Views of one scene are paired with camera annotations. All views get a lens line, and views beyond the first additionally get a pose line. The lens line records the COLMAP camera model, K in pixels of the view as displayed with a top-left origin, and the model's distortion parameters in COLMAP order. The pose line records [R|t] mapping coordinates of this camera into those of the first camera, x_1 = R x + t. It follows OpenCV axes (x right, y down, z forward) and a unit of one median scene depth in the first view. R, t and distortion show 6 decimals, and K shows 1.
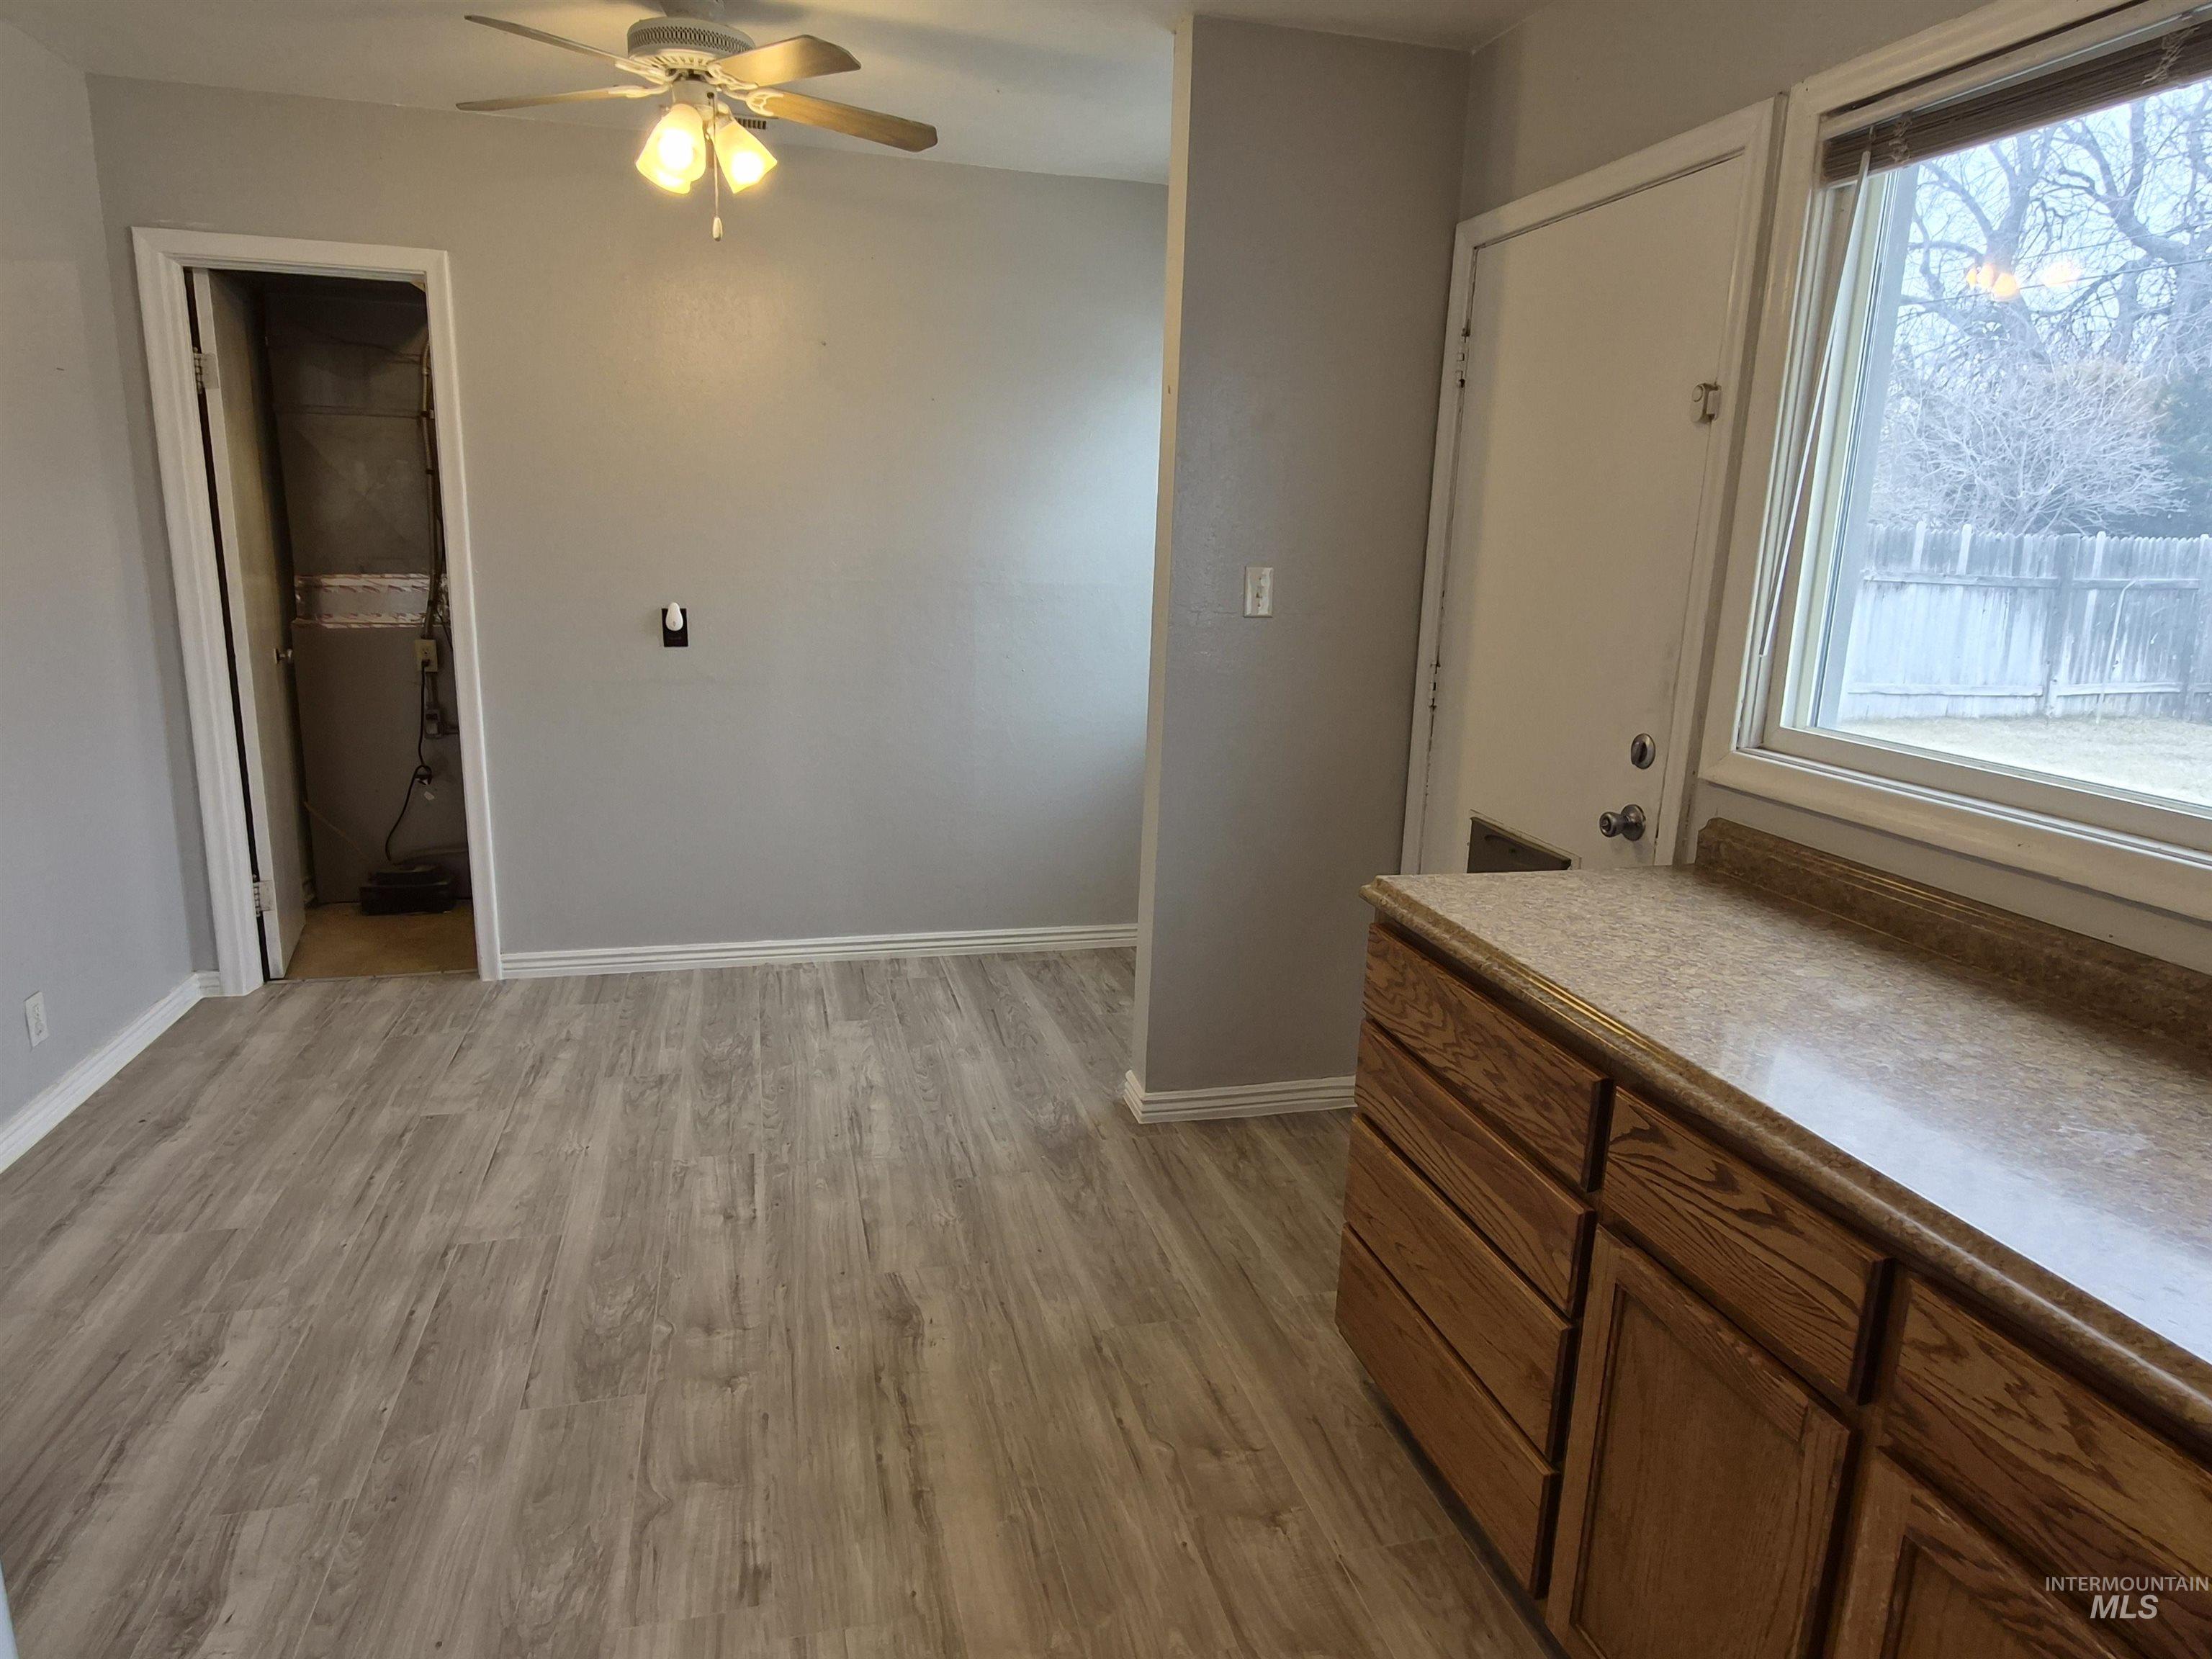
lens RADIAL K [[1289.5, 0, 1102.9], [0, 1289.5, 814.6], [0, 0, 1]] dist [0.004142, -0.003208]
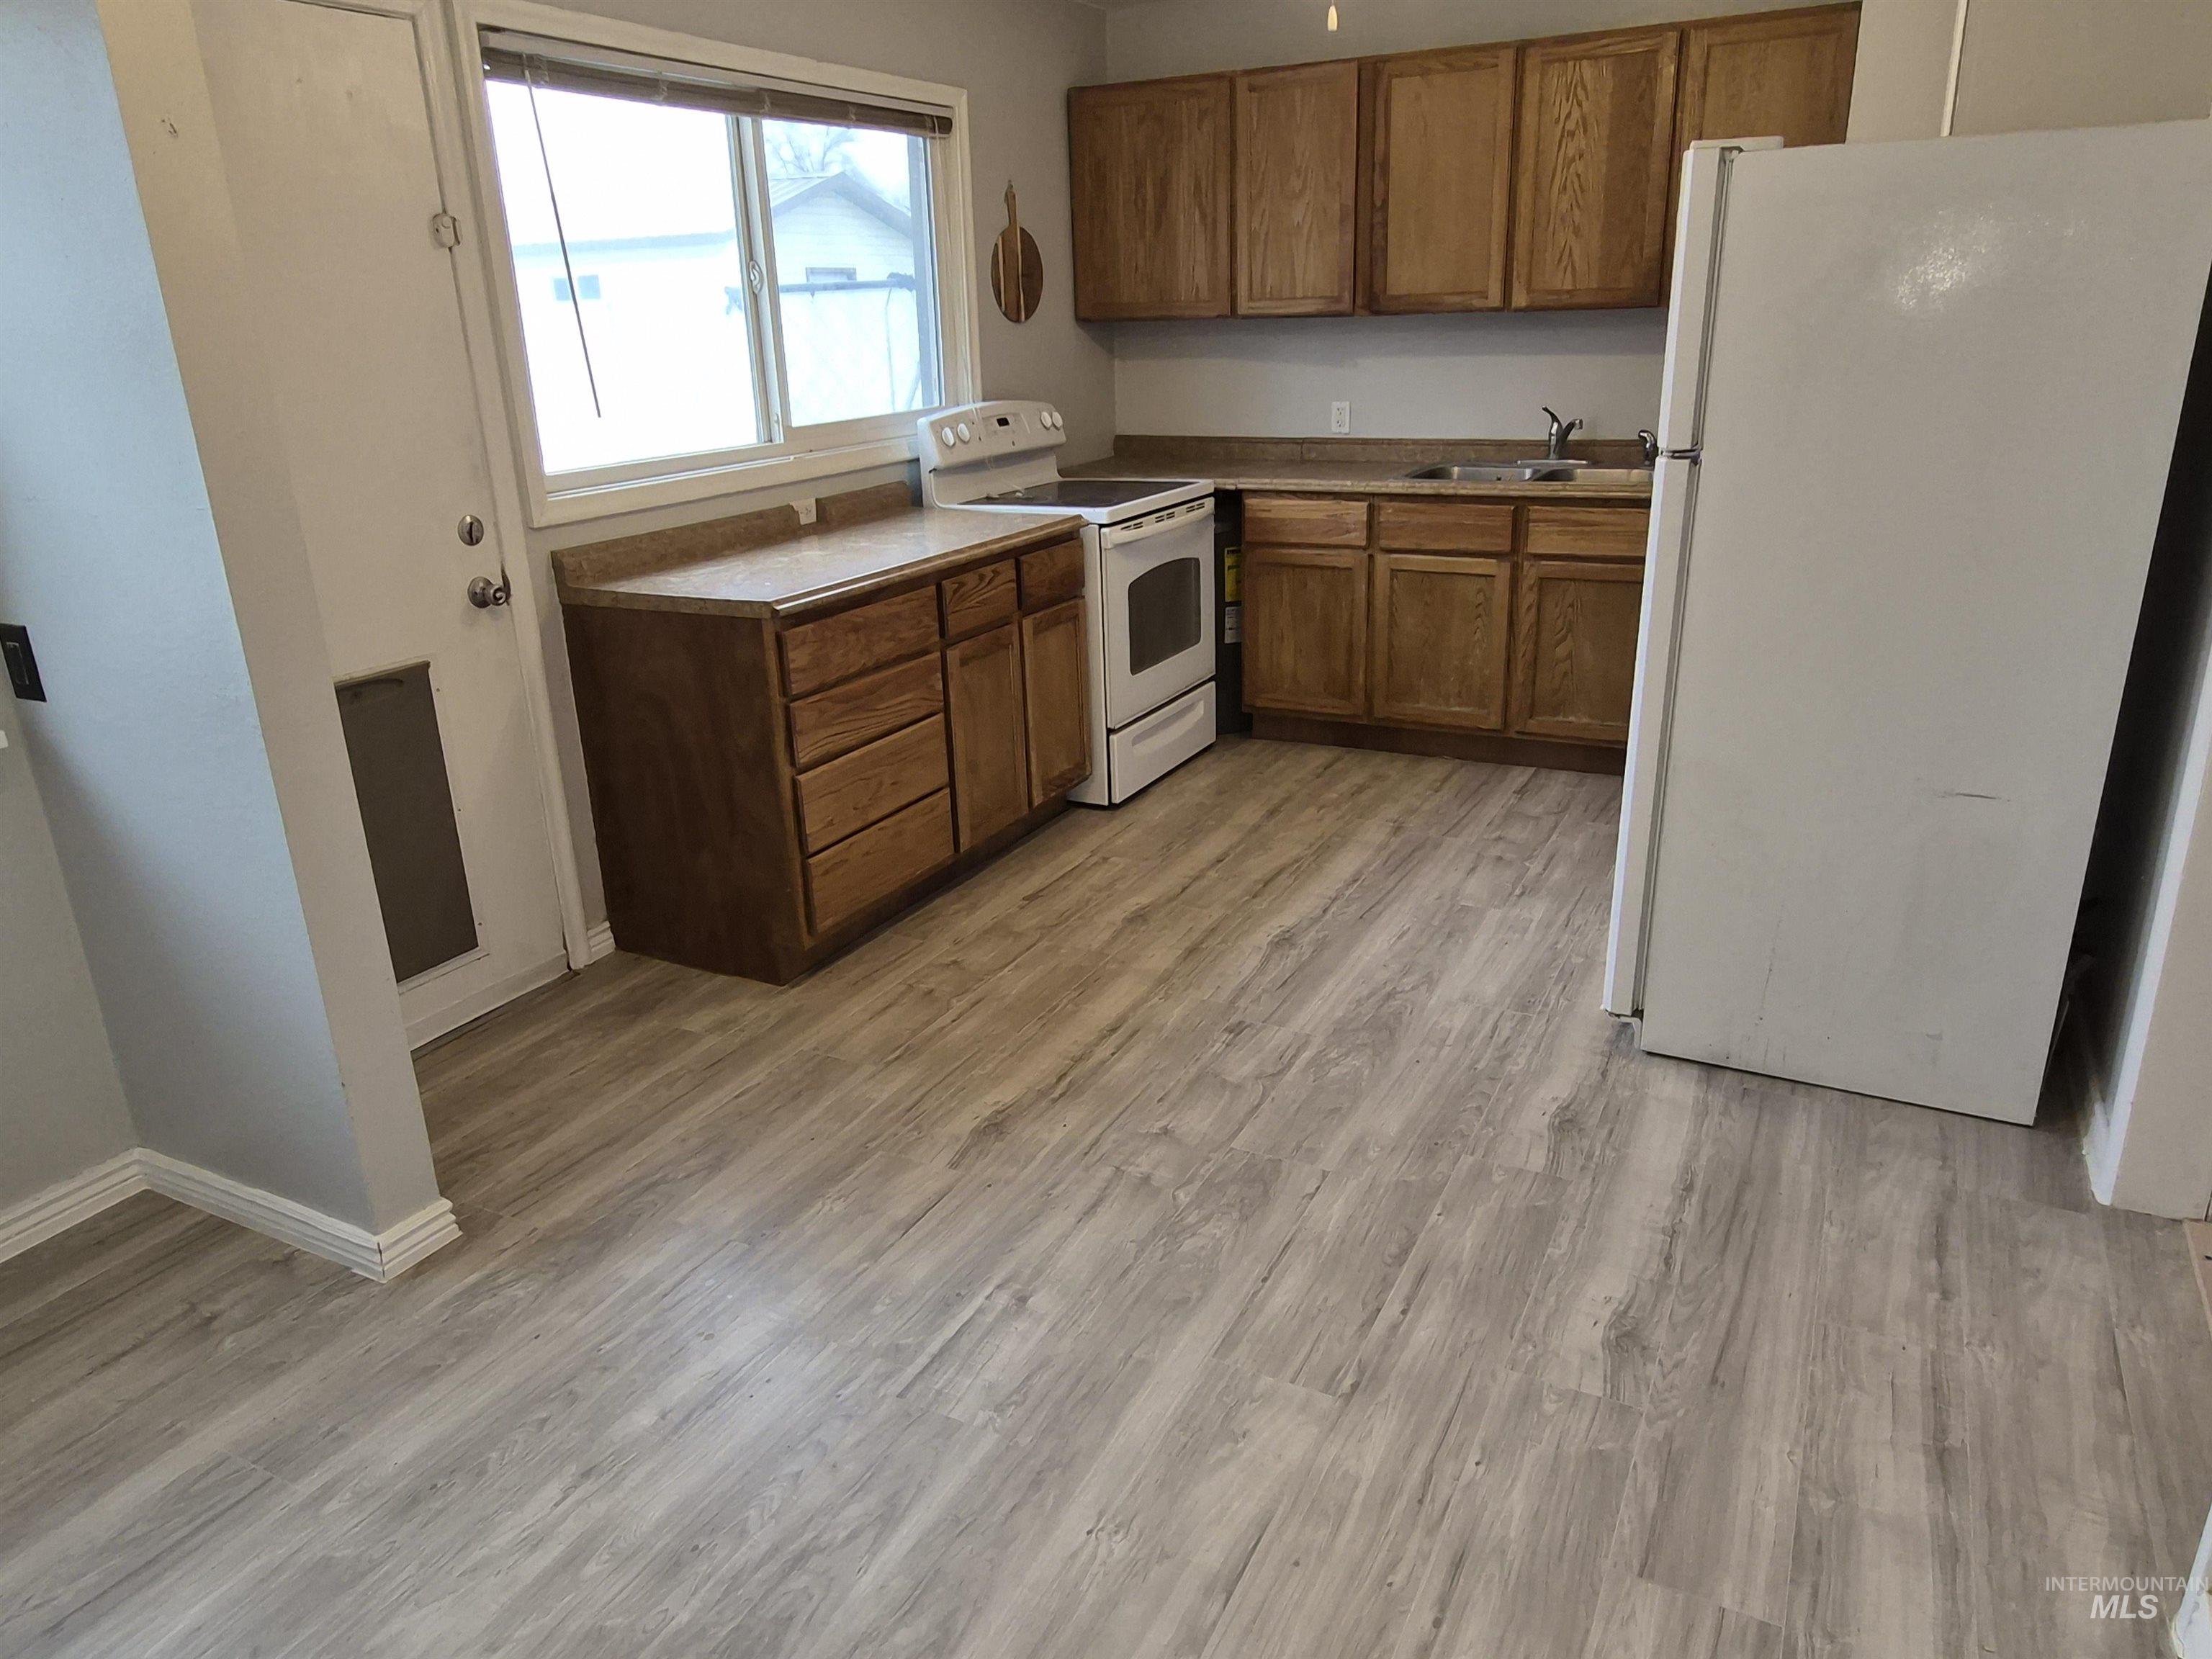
lens RADIAL K [[1468.8, 0, 1089.5], [0, 1468.8, 827.0], [0, 0, 1]] dist [-0.009819, 0.006101]
pose [[-0.733131, -0.232662, 0.639052, -1.074328], [0.160766, 0.853741, 0.495258, -0.457900], [-0.660813, 0.465827, -0.588500, 1.807101]]
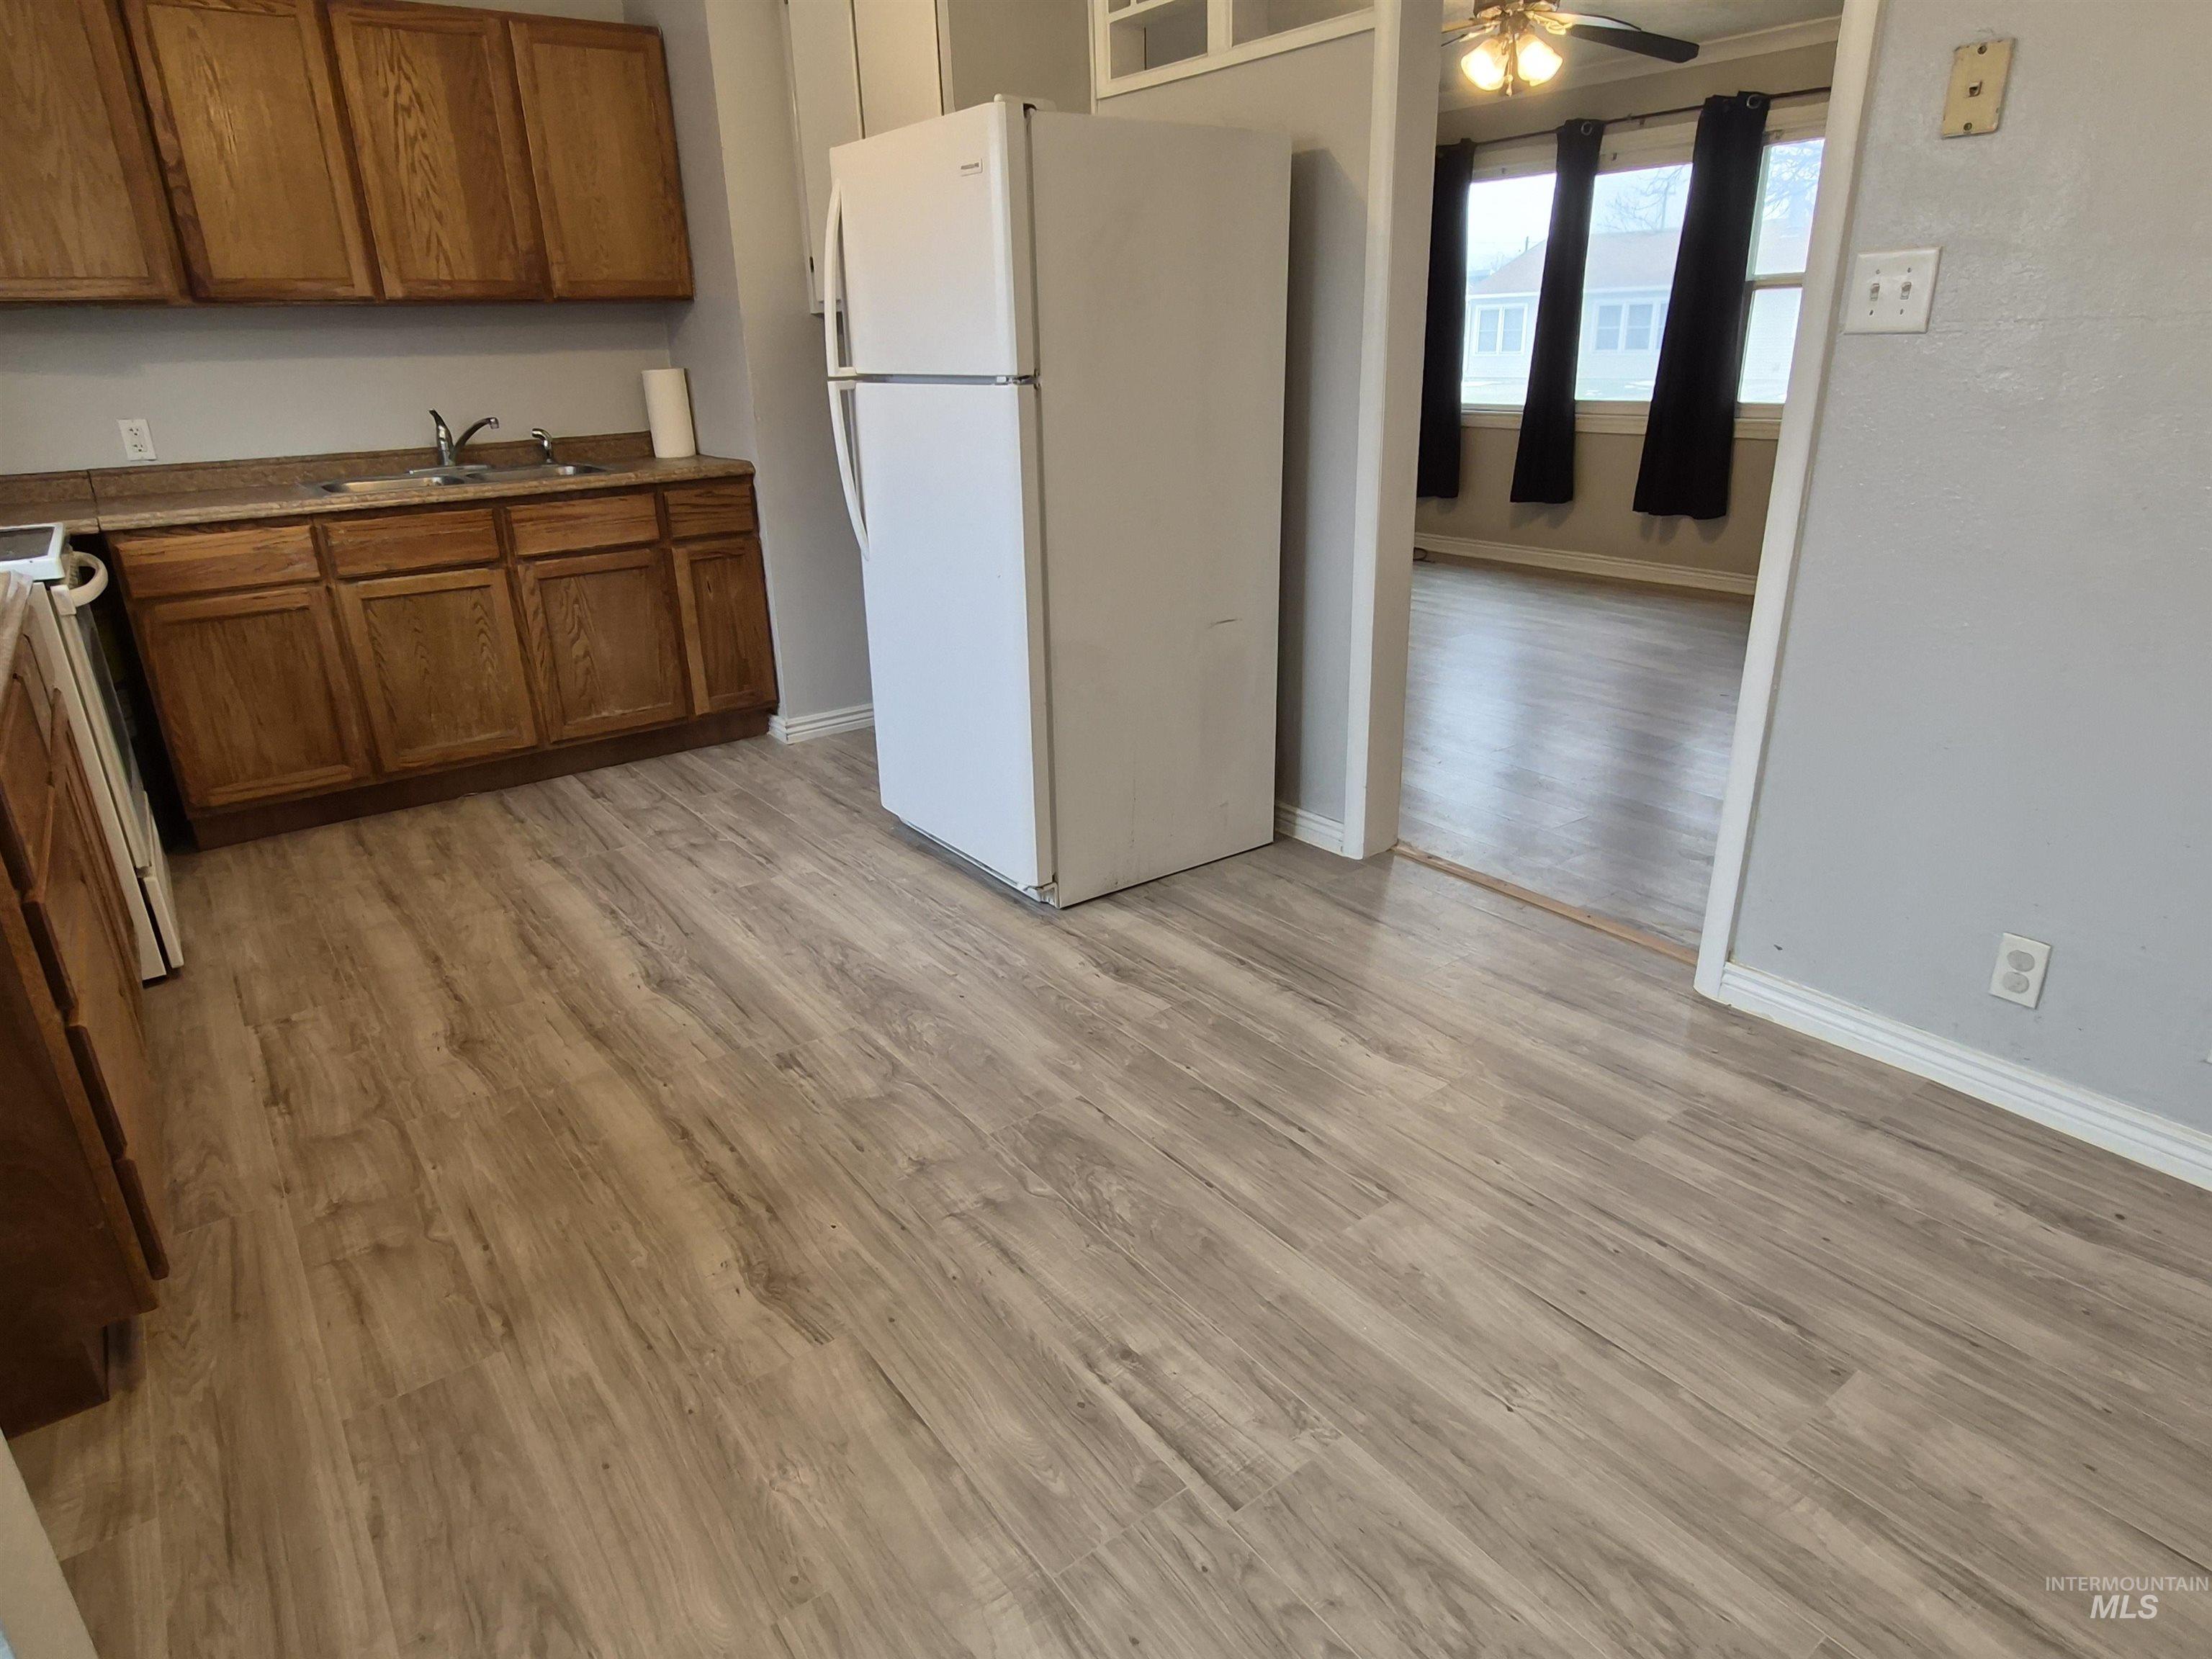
lens RADIAL K [[1289.5, 0, 1093.2], [0, 1289.5, 823.2], [0, 0, 1]] dist [0.004142, -0.003208]
pose [[-0.931097, 0.120631, -0.344247, -0.116281], [-0.084339, 0.846969, 0.524910, -0.325165], [0.354888, 0.517775, -0.778437, 1.812719]]
